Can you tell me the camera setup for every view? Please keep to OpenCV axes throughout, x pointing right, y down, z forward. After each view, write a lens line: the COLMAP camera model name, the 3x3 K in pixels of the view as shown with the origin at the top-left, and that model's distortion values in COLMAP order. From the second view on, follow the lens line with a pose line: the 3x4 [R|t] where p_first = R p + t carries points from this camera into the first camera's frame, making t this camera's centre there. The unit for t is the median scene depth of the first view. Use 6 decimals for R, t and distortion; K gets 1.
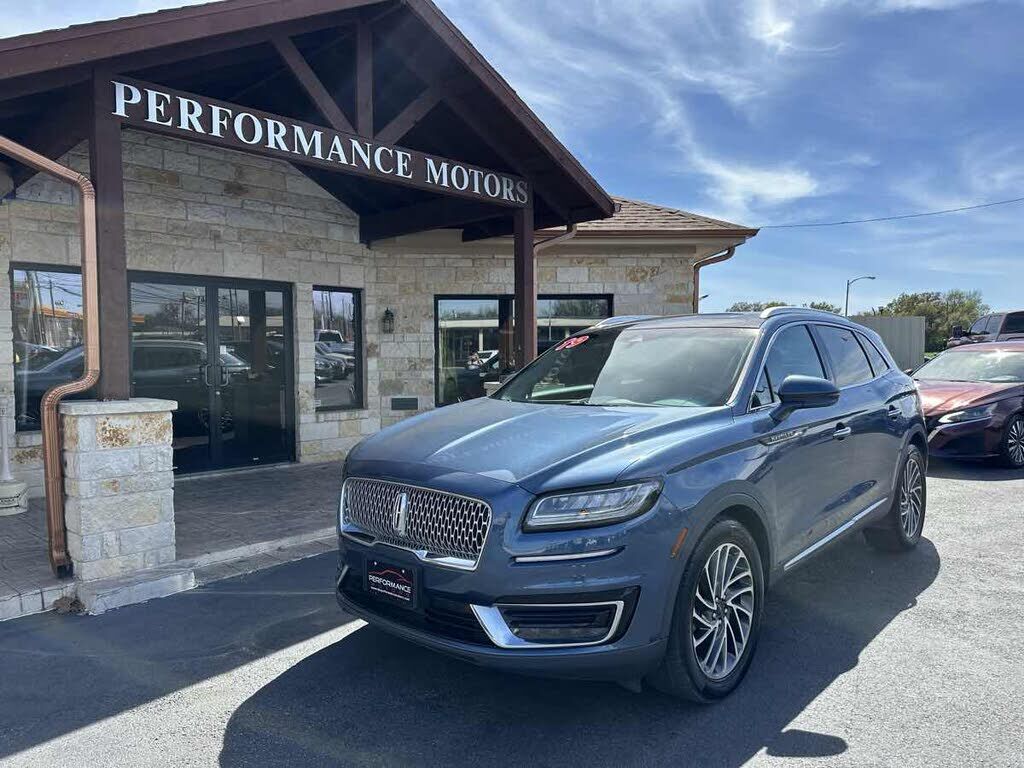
lens RADIAL K [[715.5, 0, 511.6], [0, 715.5, 381.7], [0, 0, 1]] dist [0.115900, -0.179089]
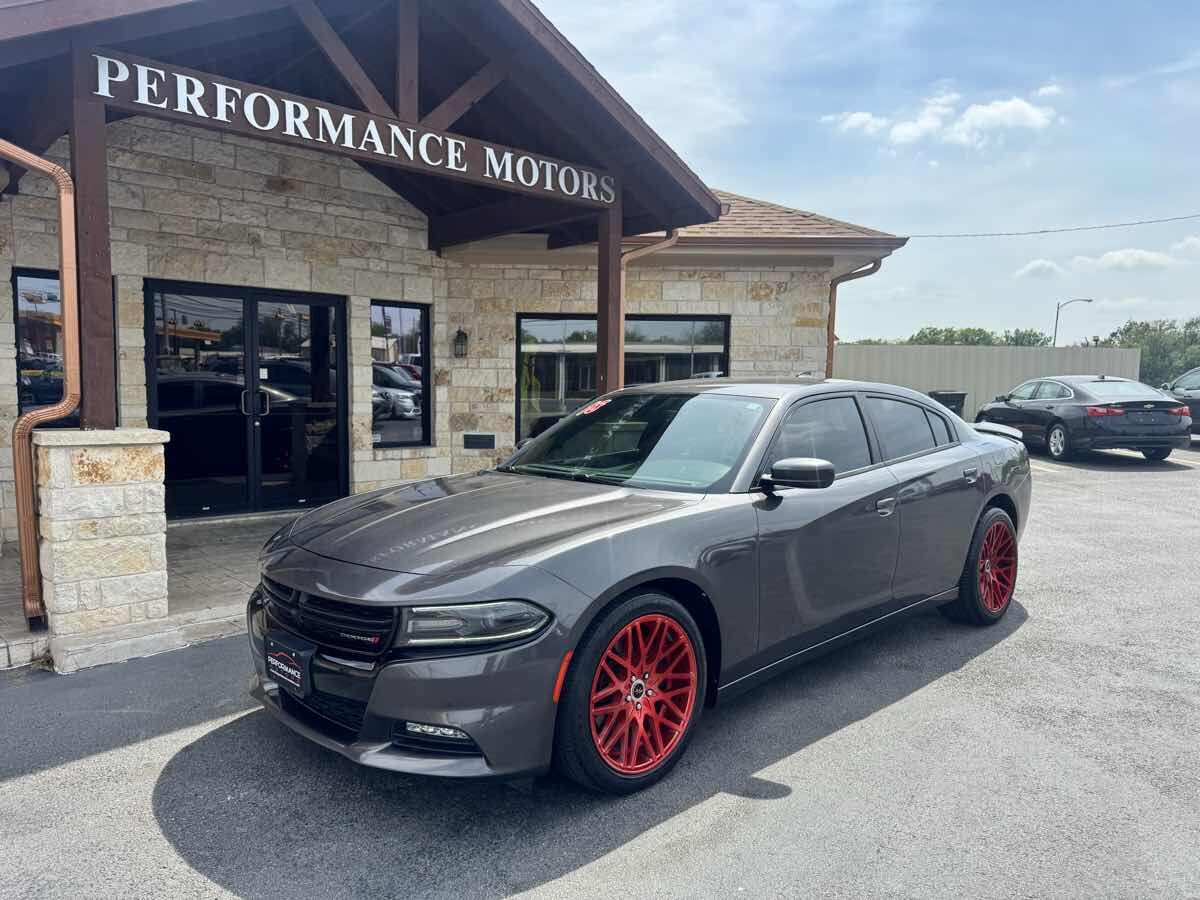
lens RADIAL K [[845.0, 0, 603.2], [0, 845.0, 450.2], [0, 0, 1]] dist [0.079249, -0.116406]
pose [[0.998117, 0.023330, -0.056725, 0.068900], [-0.021124, 0.999009, 0.039186, -0.001454], [0.057583, -0.037914, 0.997621, 0.011975]]
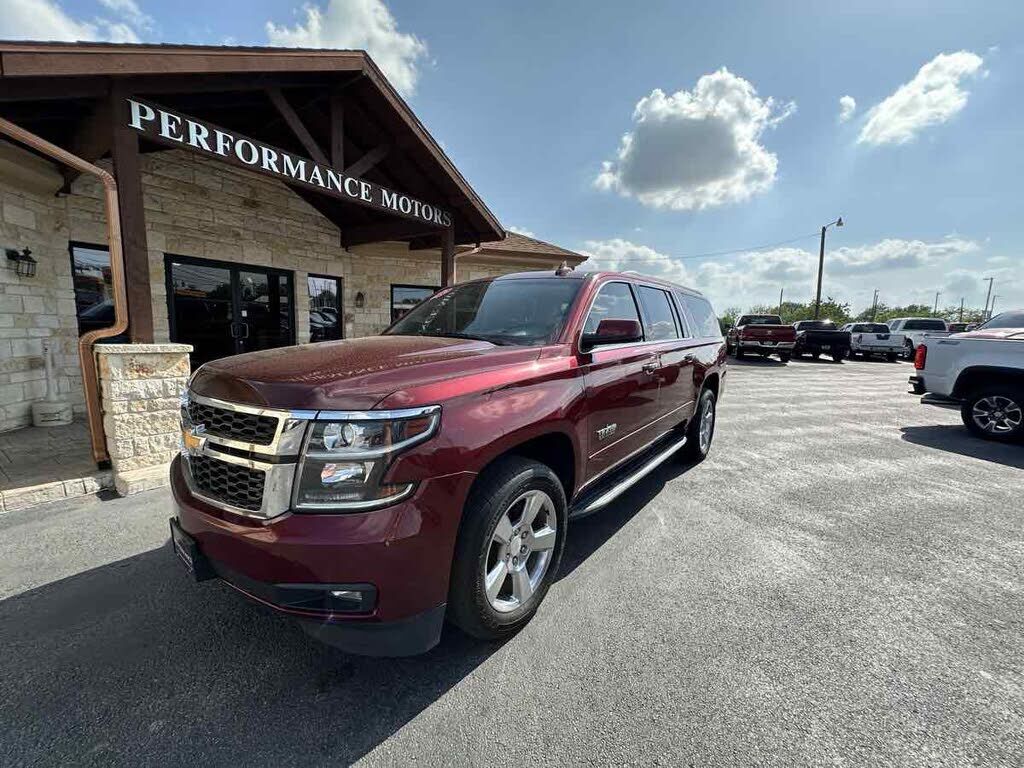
lens RADIAL K [[408.6, 0, 513.7], [0, 408.6, 382.7], [0, 0, 1]] dist [-0.003315, -0.000650]
pose [[0.985520, 0.018290, 0.168573, 0.013826], [-0.034233, 0.995155, 0.092162, 0.002596], [-0.166070, -0.096598, 0.981371, 0.071002]]
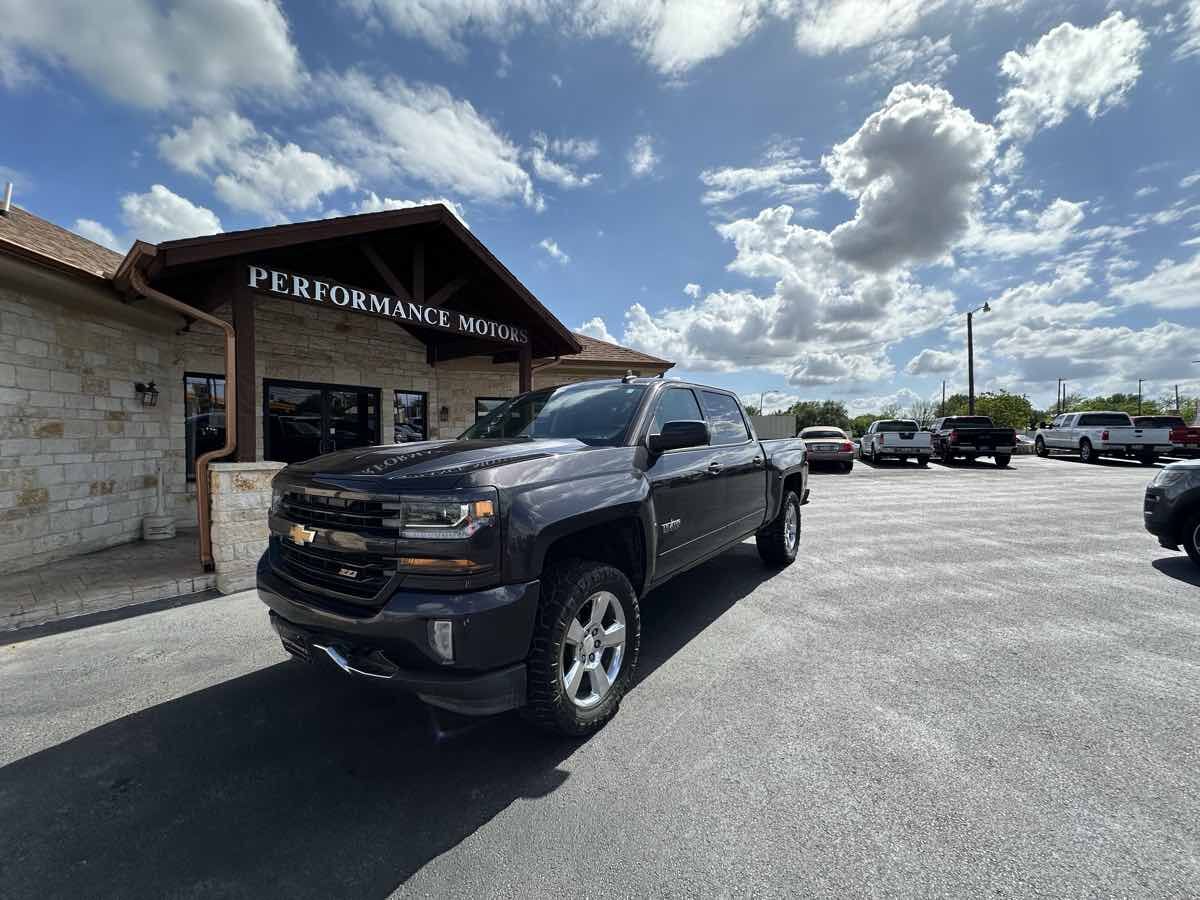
lens RADIAL K [[478.9, 0, 602.0], [0, 478.9, 448.5], [0, 0, 1]] dist [-0.003315, -0.000650]
pose [[0.995018, 0.012515, 0.098909, 0.082530], [-0.011413, 0.999866, -0.011699, -0.000883], [-0.099042, 0.010512, 0.995028, -0.080156]]
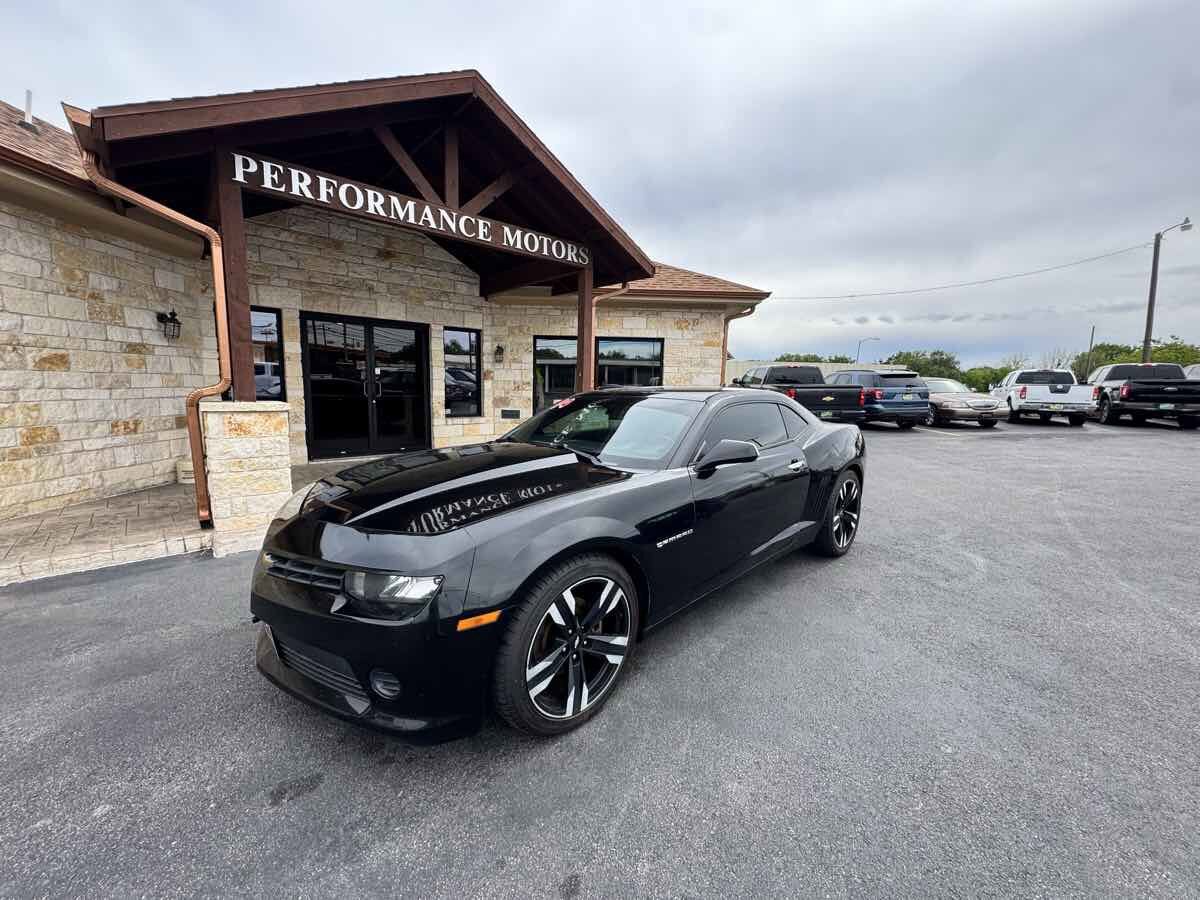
lens RADIAL K [[478.9, 0, 602.0], [0, 478.9, 448.5], [0, 0, 1]] dist [-0.003315, -0.000650]
pose [[0.997874, 0.037169, -0.053532, 0.103435], [-0.031962, 0.994961, 0.095033, 0.004061], [0.056795, -0.093120, 0.994034, 0.090948]]
